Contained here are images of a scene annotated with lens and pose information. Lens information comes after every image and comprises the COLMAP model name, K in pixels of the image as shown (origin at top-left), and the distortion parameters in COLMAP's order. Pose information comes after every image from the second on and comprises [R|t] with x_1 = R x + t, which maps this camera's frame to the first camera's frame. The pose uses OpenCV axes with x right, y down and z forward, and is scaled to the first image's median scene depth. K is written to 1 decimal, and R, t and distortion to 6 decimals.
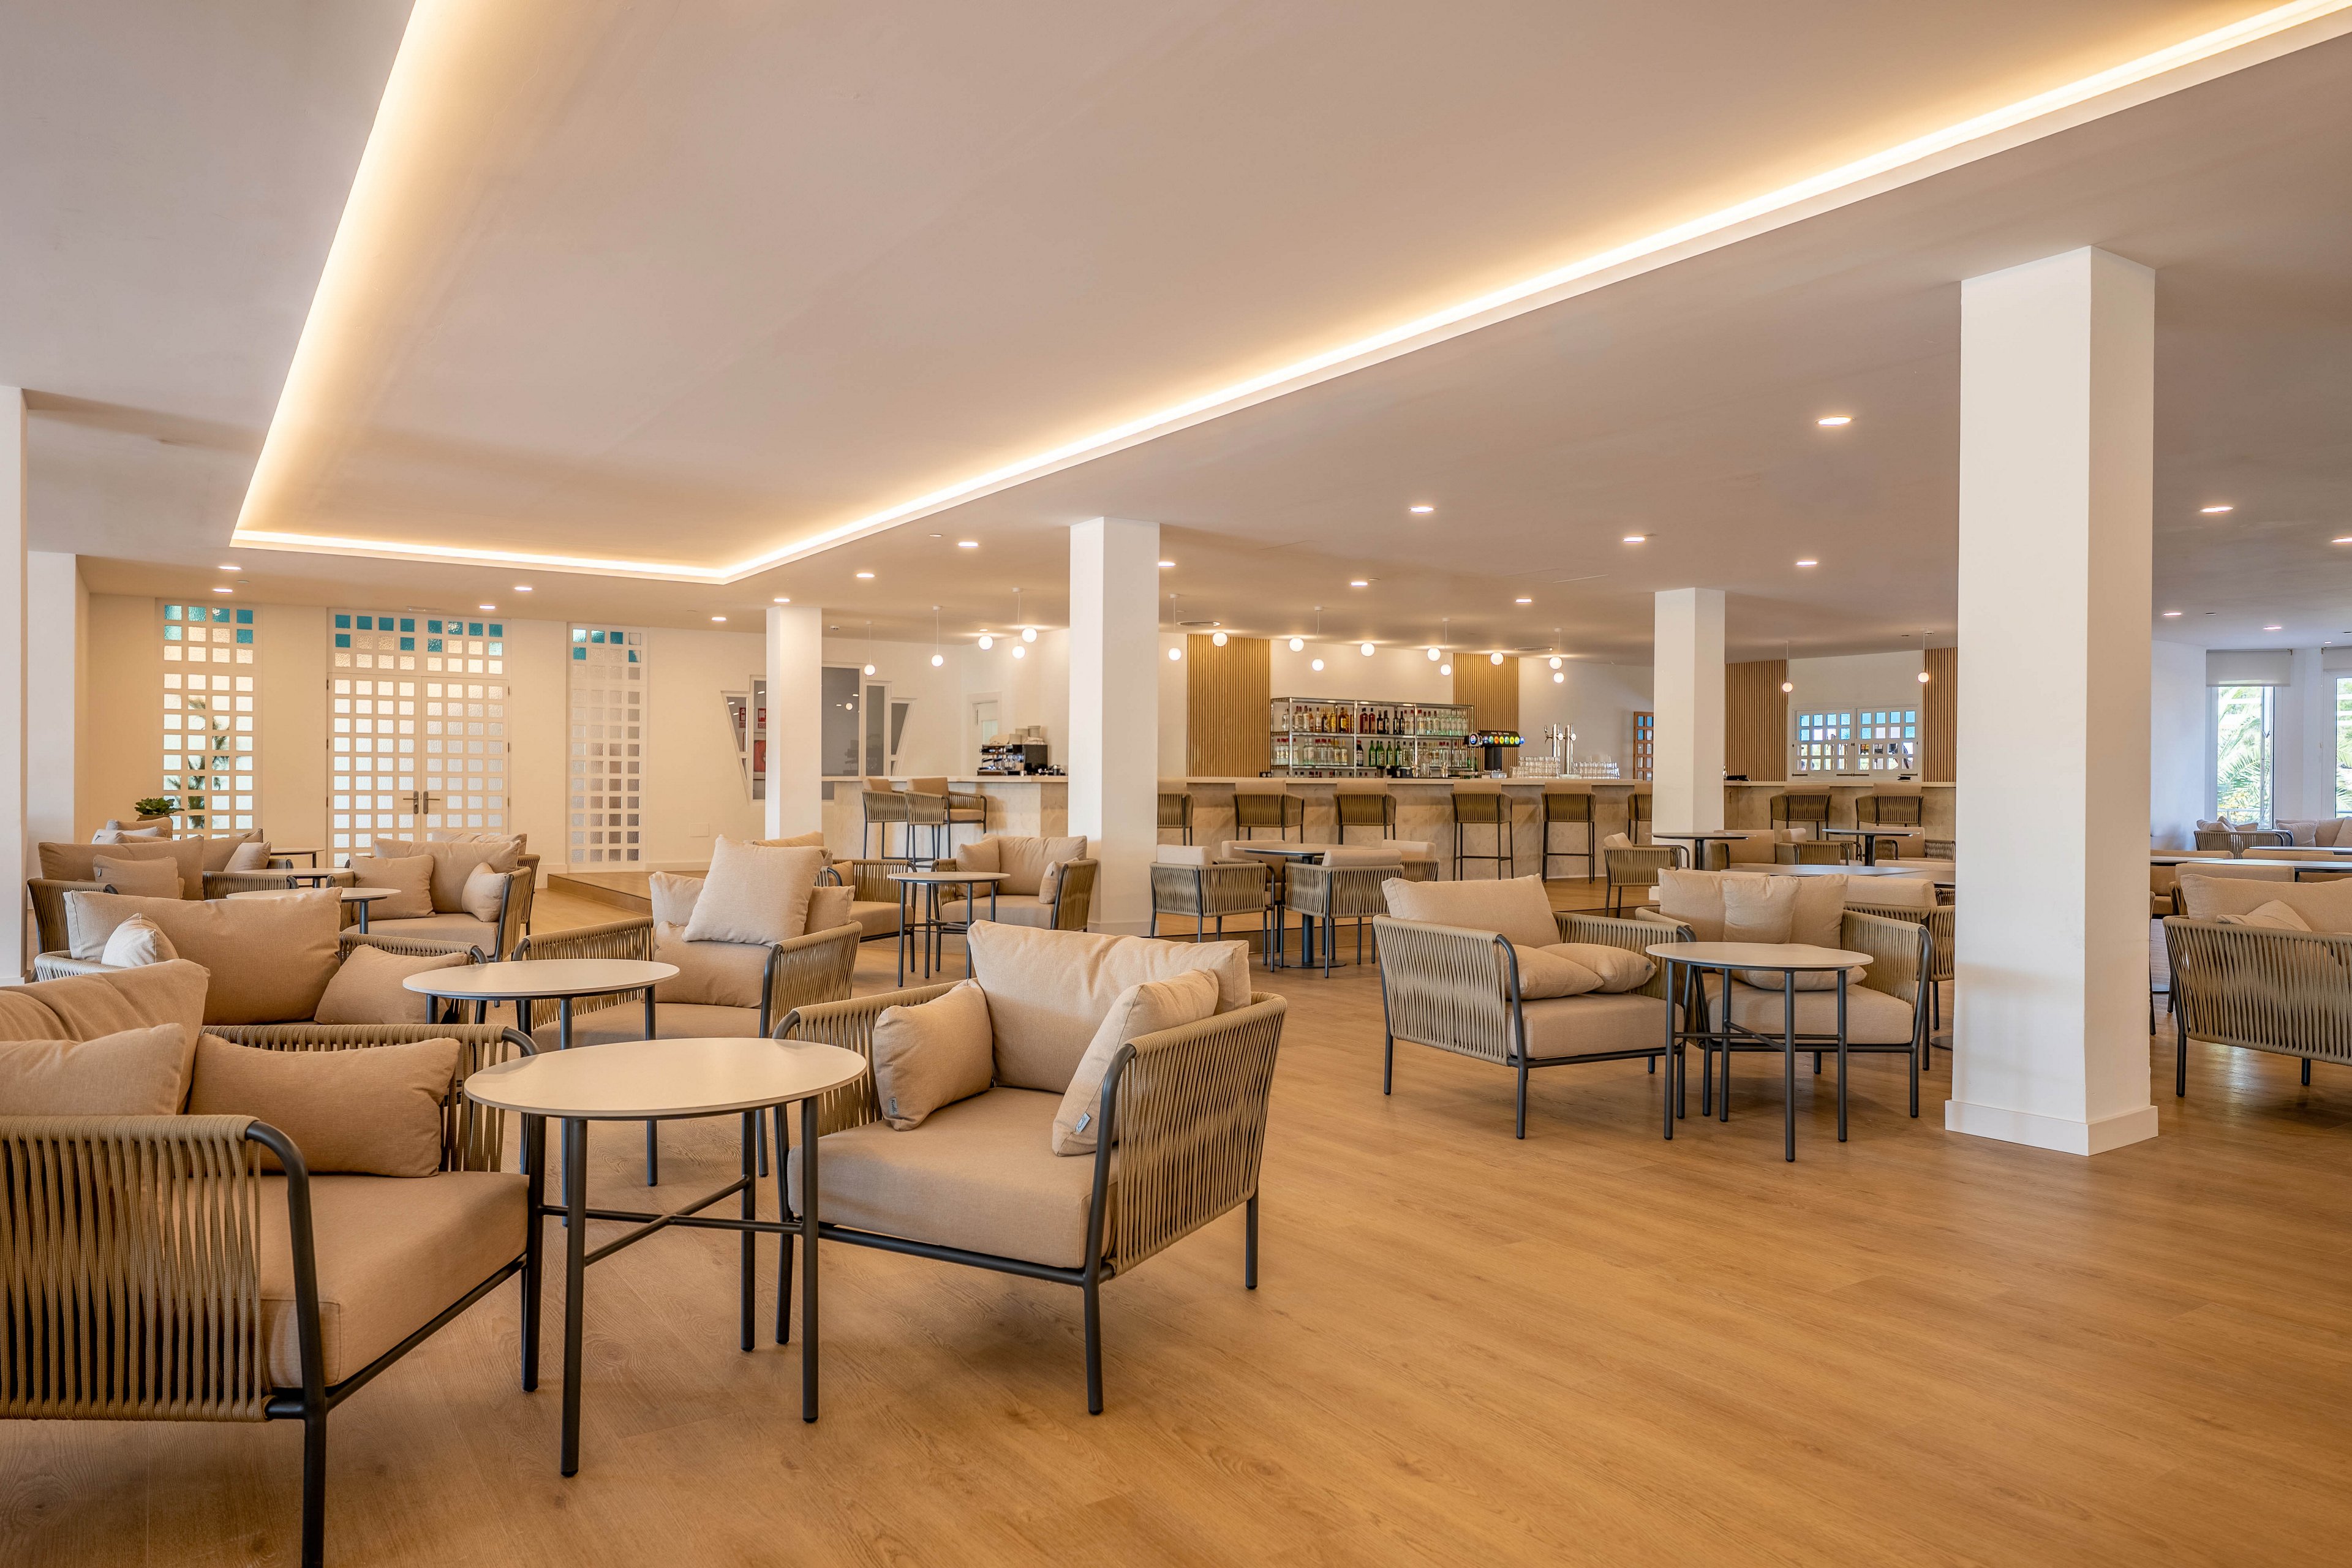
lens RADIAL K [[1424.7, 0, 1176.0], [0, 1424.7, 784.0], [0, 0, 1]] dist [0.005318, 0.002445]
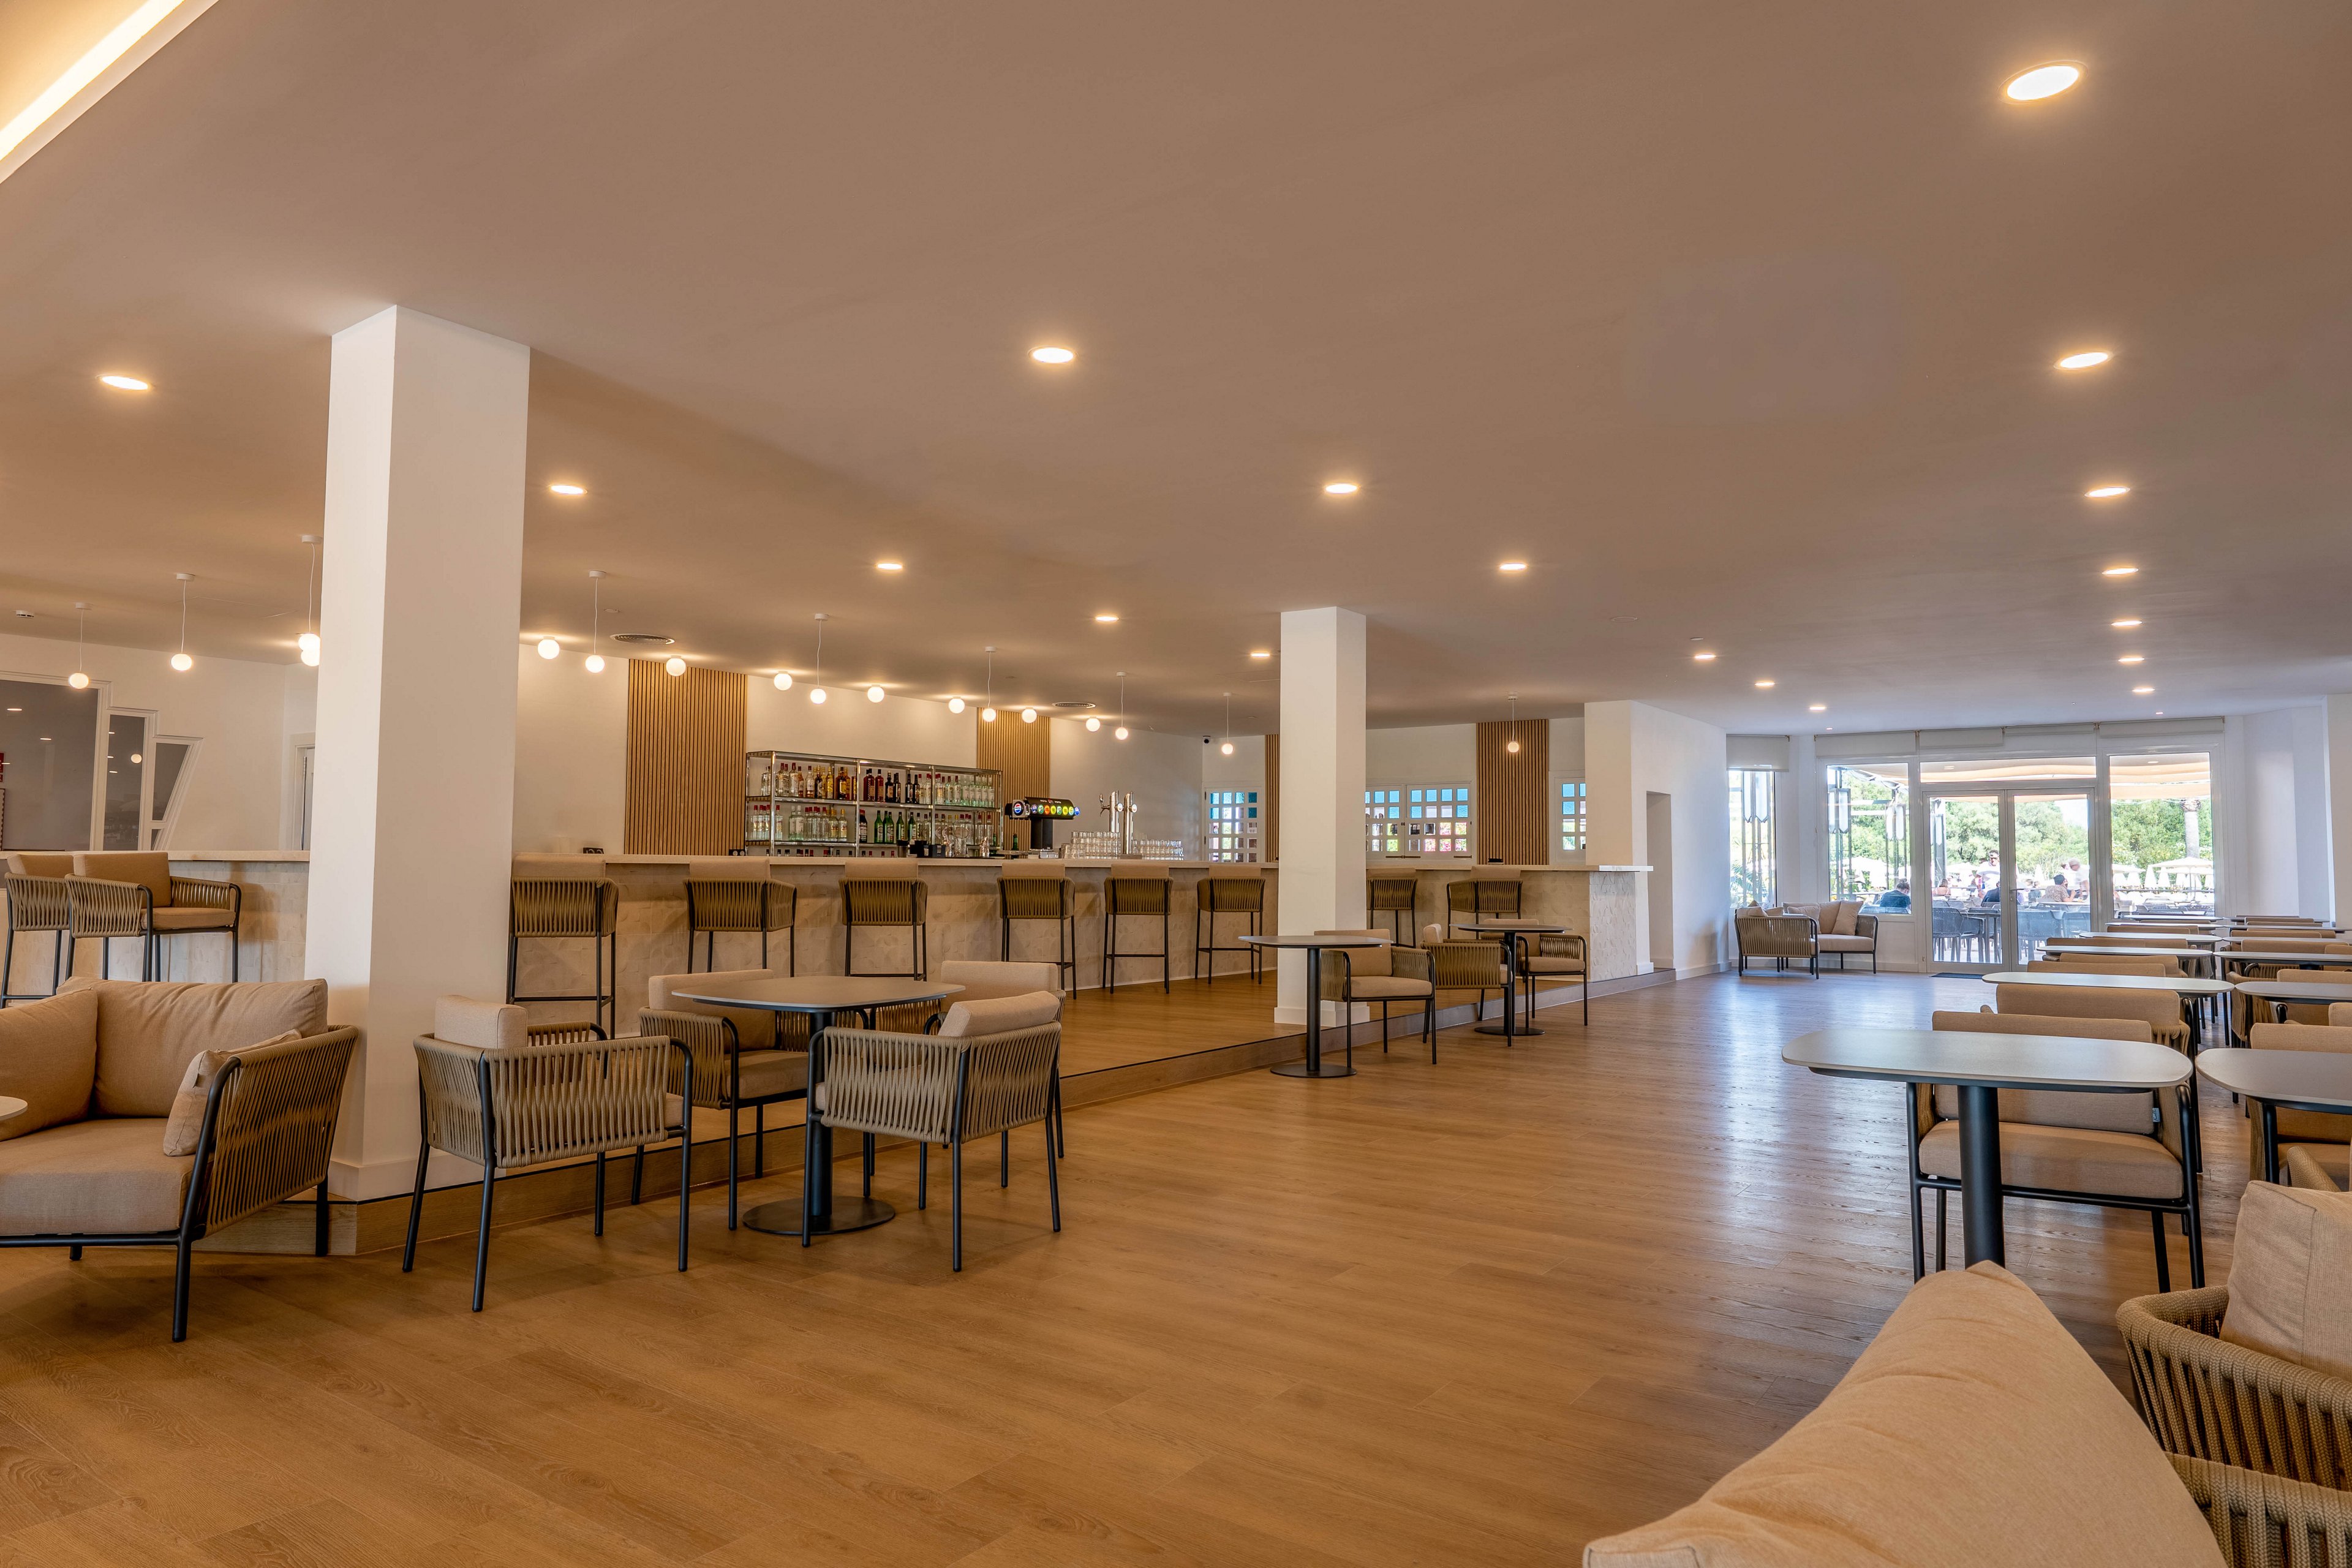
lens RADIAL K [[1424.7, 0, 1176.0], [0, 1424.7, 784.0], [0, 0, 1]] dist [0.005318, 0.002445]
pose [[0.935305, 0.022809, 0.353106, 0.014425], [-0.002626, 0.998340, -0.057532, -0.000162], [-0.353832, 0.052883, 0.933813, 0.237404]]
